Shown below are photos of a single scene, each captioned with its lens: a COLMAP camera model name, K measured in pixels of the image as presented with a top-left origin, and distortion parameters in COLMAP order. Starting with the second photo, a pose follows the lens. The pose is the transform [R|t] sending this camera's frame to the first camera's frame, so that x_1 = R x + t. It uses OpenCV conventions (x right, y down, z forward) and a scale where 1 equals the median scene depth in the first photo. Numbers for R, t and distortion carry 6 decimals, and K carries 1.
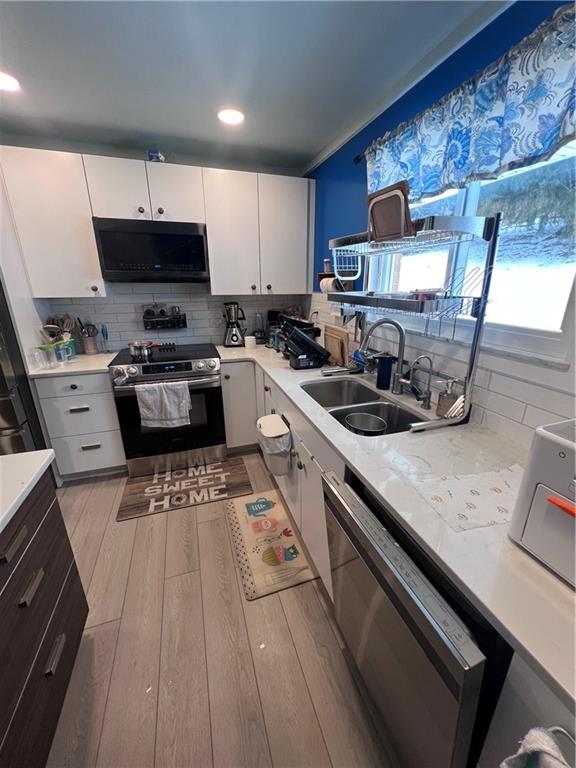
lens RADIAL K [[309.0, 0, 290.9], [0, 309.0, 382.3], [0, 0, 1]] dist [-0.001845, -0.000166]
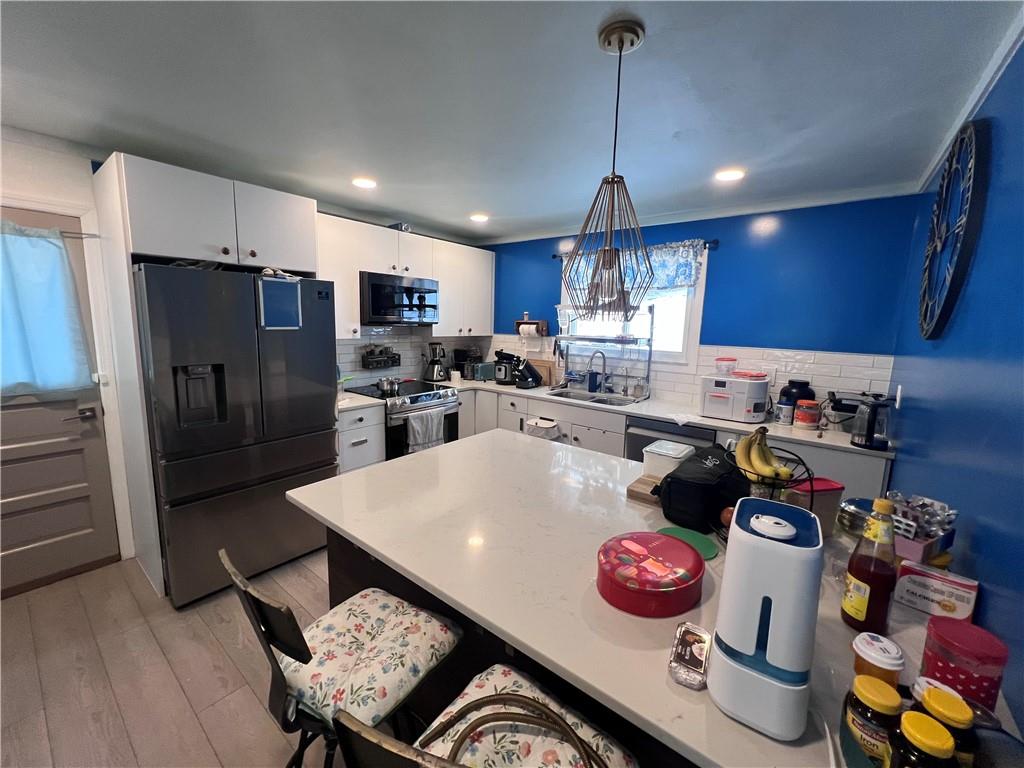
lens RADIAL K [[412.0, 0, 509.2], [0, 412.0, 382.4], [0, 0, 1]] dist [-0.001845, -0.000166]
pose [[0.839057, -0.061453, 0.540562, -0.973397], [0.145712, 0.982684, -0.114459, 0.119873], [-0.524168, 0.174804, 0.833482, -0.466590]]
